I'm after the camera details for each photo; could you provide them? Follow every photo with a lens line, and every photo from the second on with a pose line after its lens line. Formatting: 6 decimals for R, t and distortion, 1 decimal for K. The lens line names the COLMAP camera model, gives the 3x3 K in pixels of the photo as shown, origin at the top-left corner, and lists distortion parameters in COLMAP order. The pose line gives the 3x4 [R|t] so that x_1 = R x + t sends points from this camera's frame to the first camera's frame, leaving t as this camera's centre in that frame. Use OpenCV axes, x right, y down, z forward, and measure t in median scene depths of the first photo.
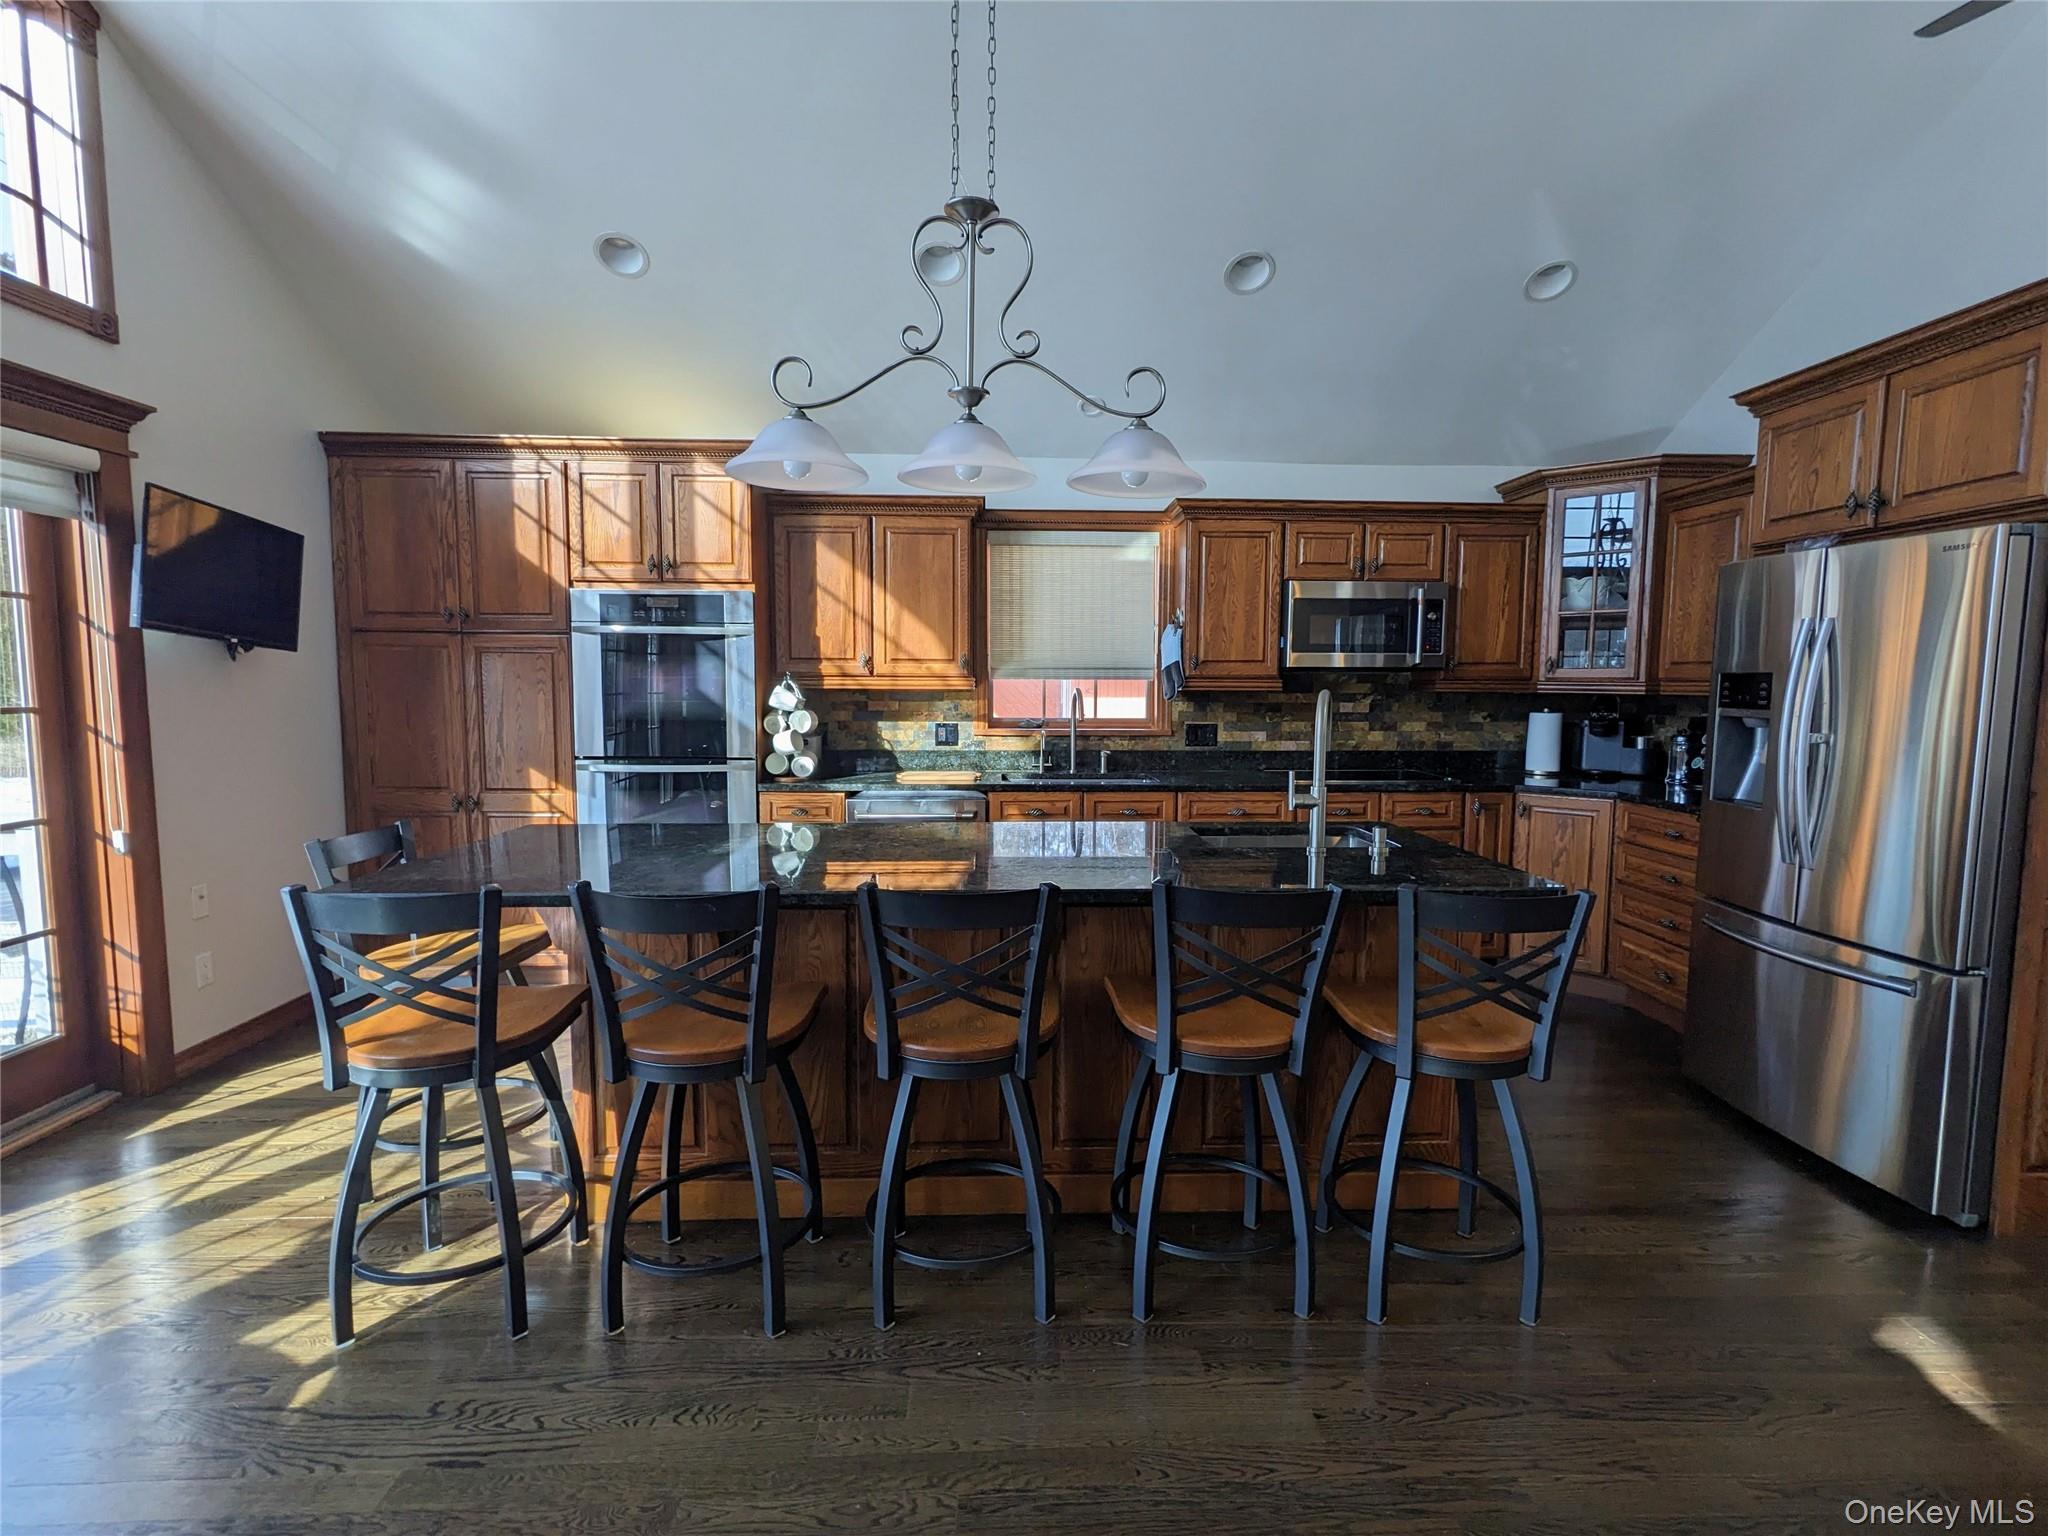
lens RADIAL K [[984.3, 0, 1031.7], [0, 984.3, 769.9], [0, 0, 1]] dist [0.003011, -0.000890]
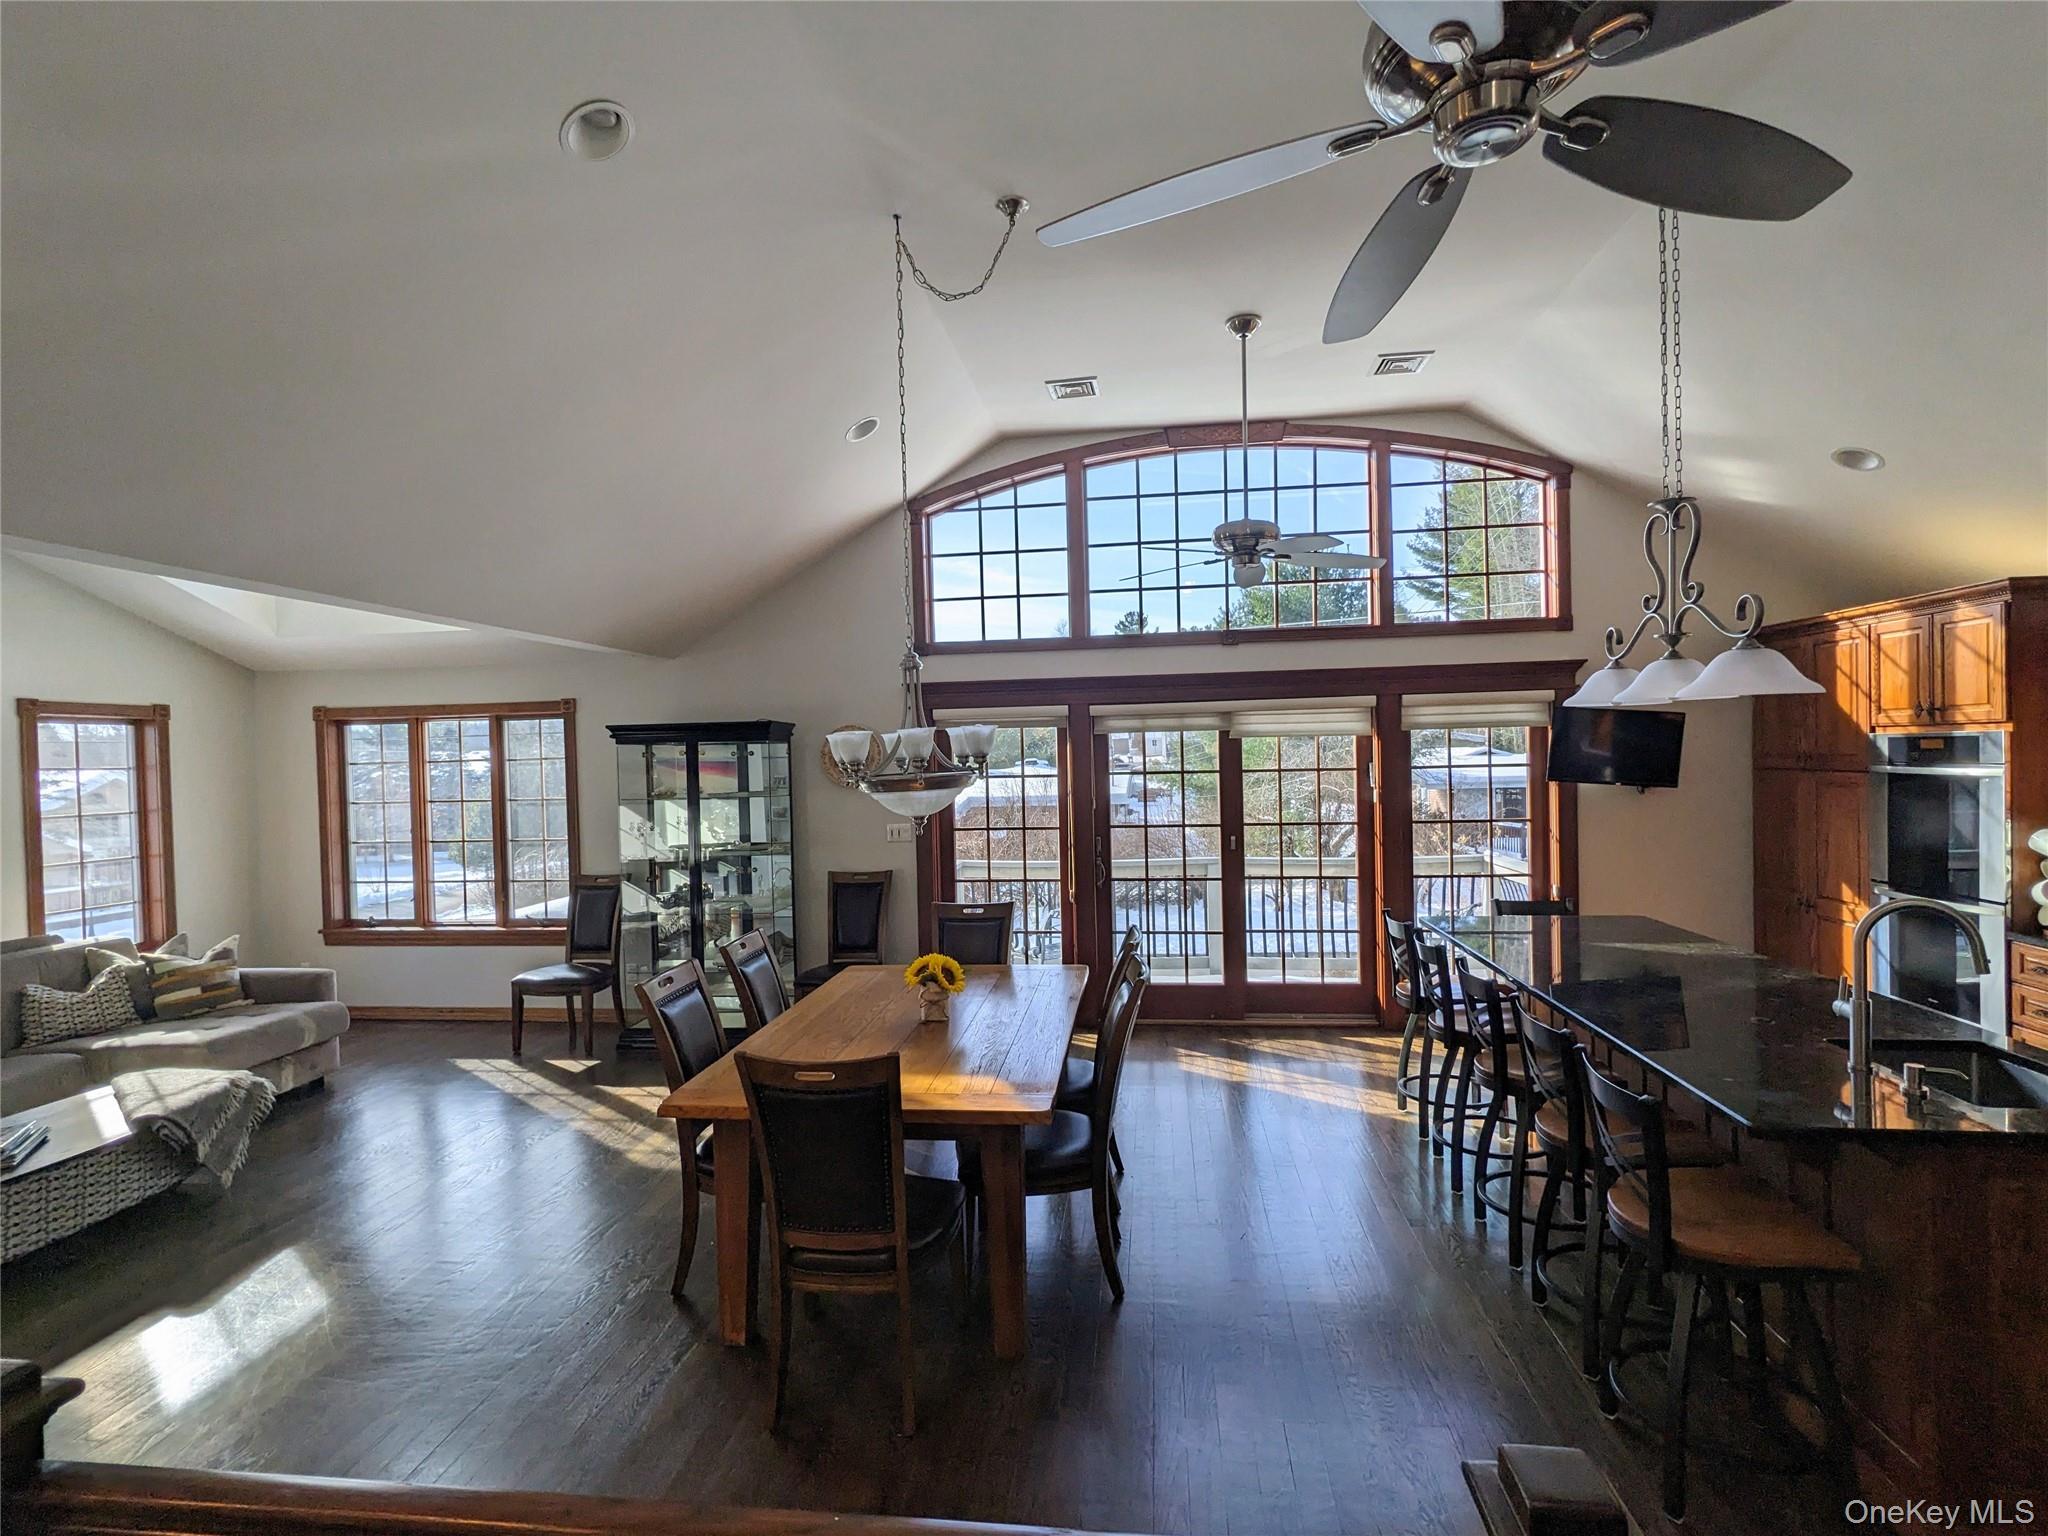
lens RADIAL K [[984.3, 0, 1031.6], [0, 984.3, 775.9], [0, 0, 1]] dist [0.003011, -0.000890]
pose [[-0.159960, 0.021413, -0.986891, 0.830016], [-0.062551, 0.997536, 0.031783, -0.109083], [0.985140, 0.066815, -0.158226, 0.216666]]
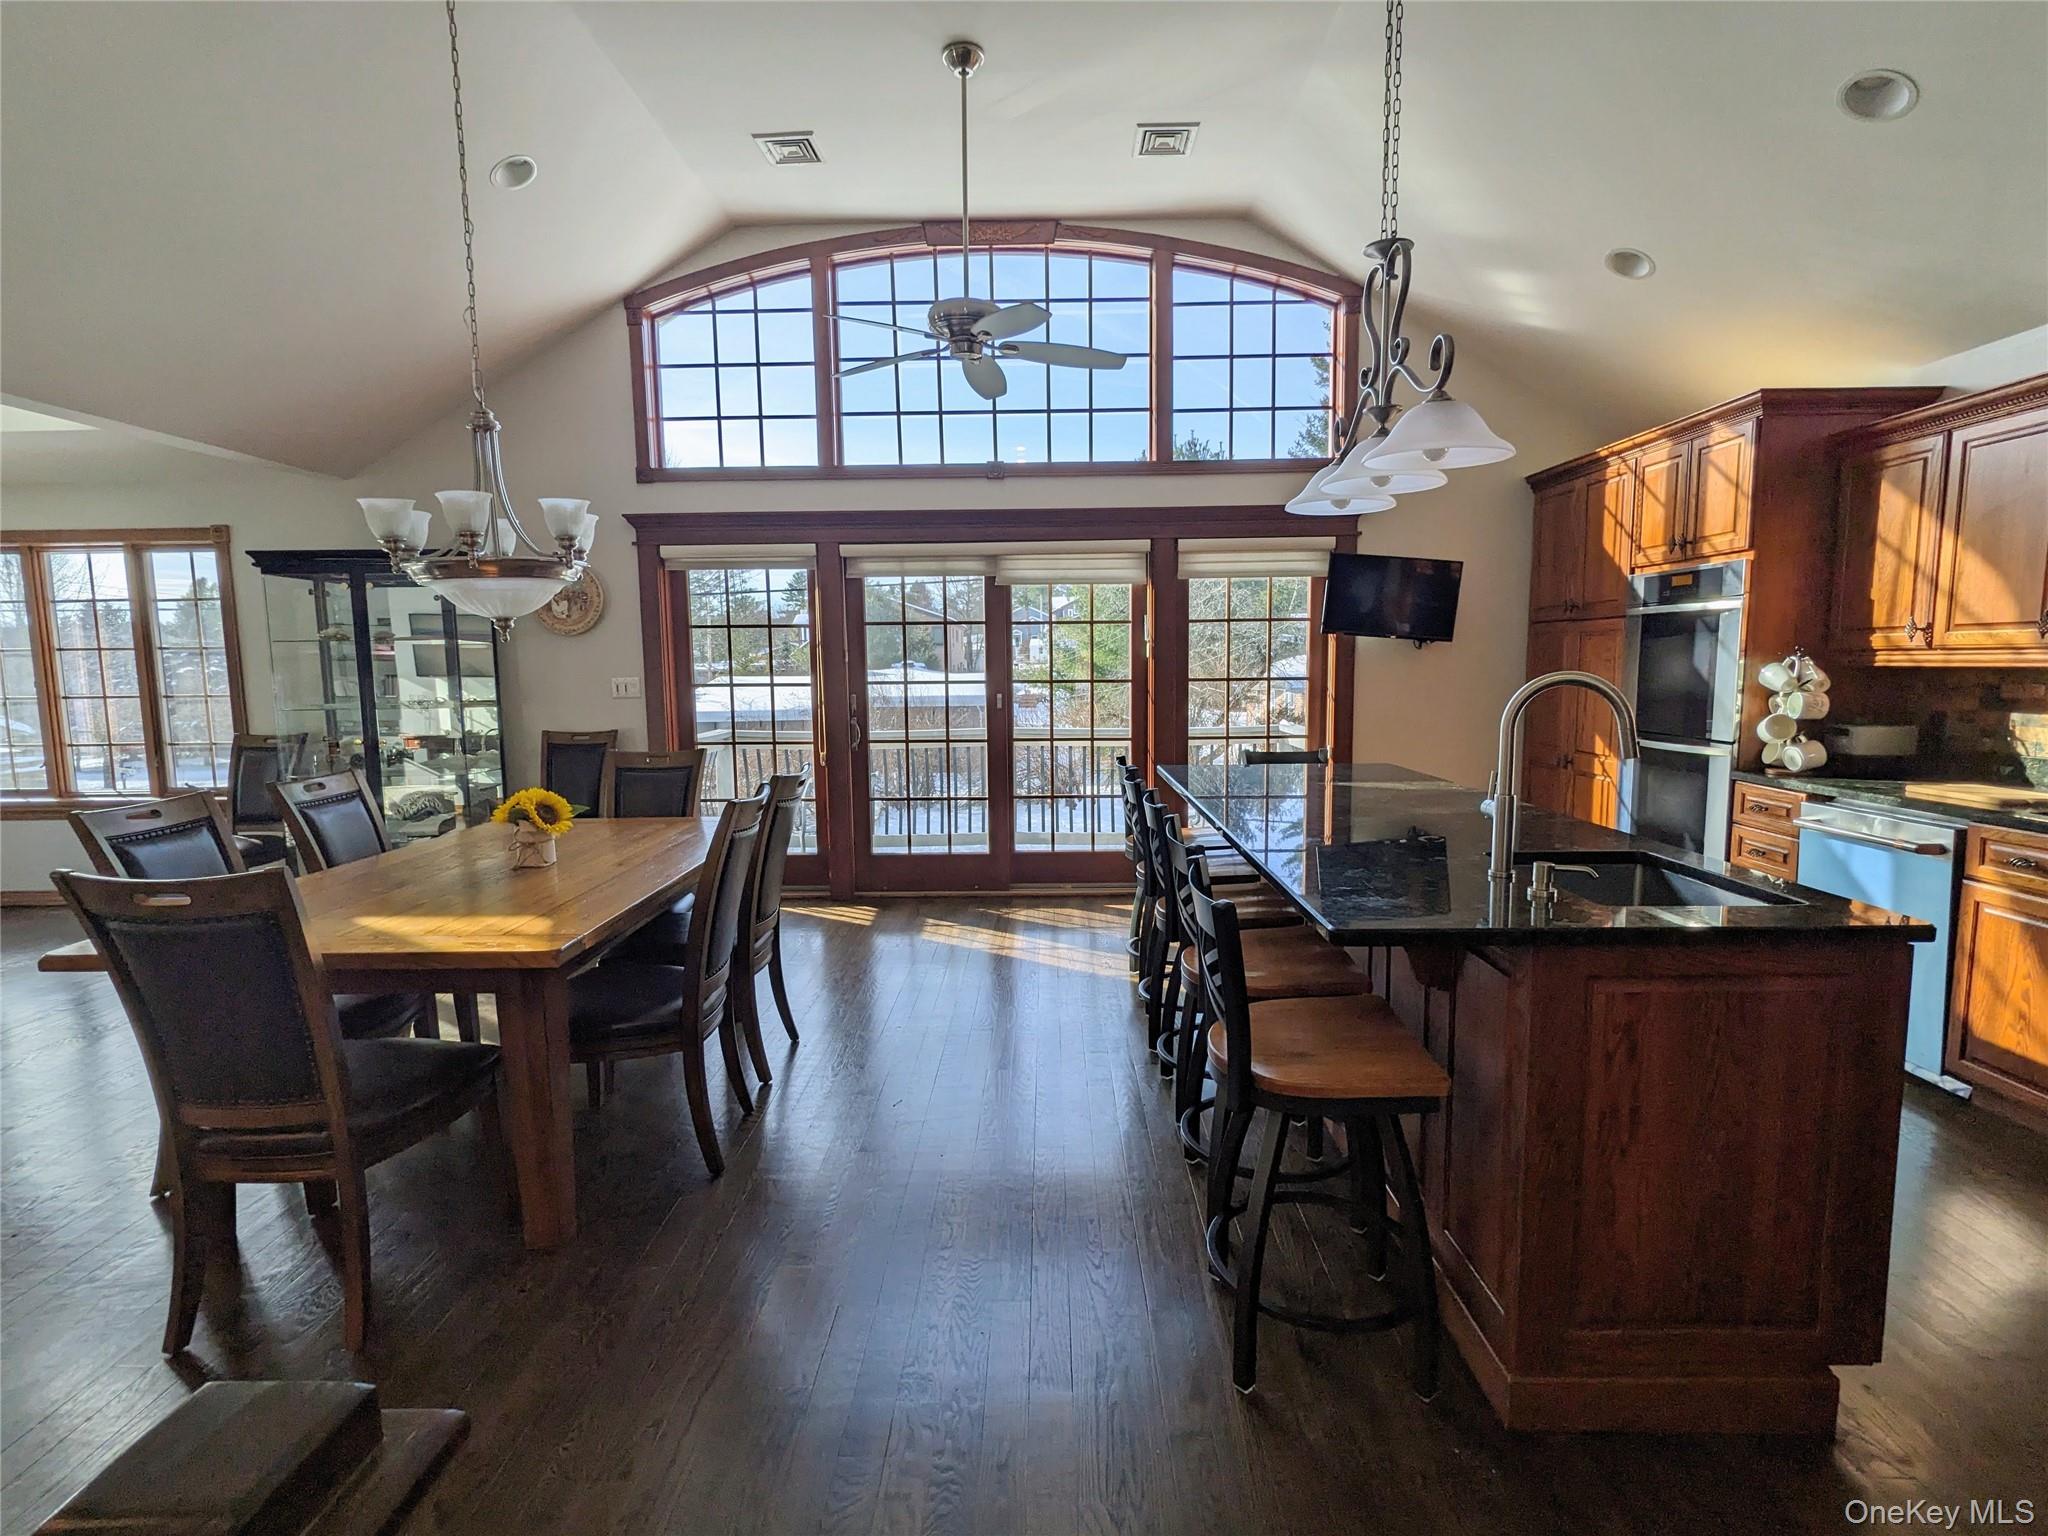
lens RADIAL K [[984.3, 0, 1031.0], [0, 984.3, 774.8], [0, 0, 1]] dist [0.003011, -0.000890]
pose [[-0.051227, 0.111480, -0.992445, 0.681983], [-0.076570, 0.990387, 0.115202, -0.038813], [0.995747, 0.081893, -0.042198, 0.398133]]
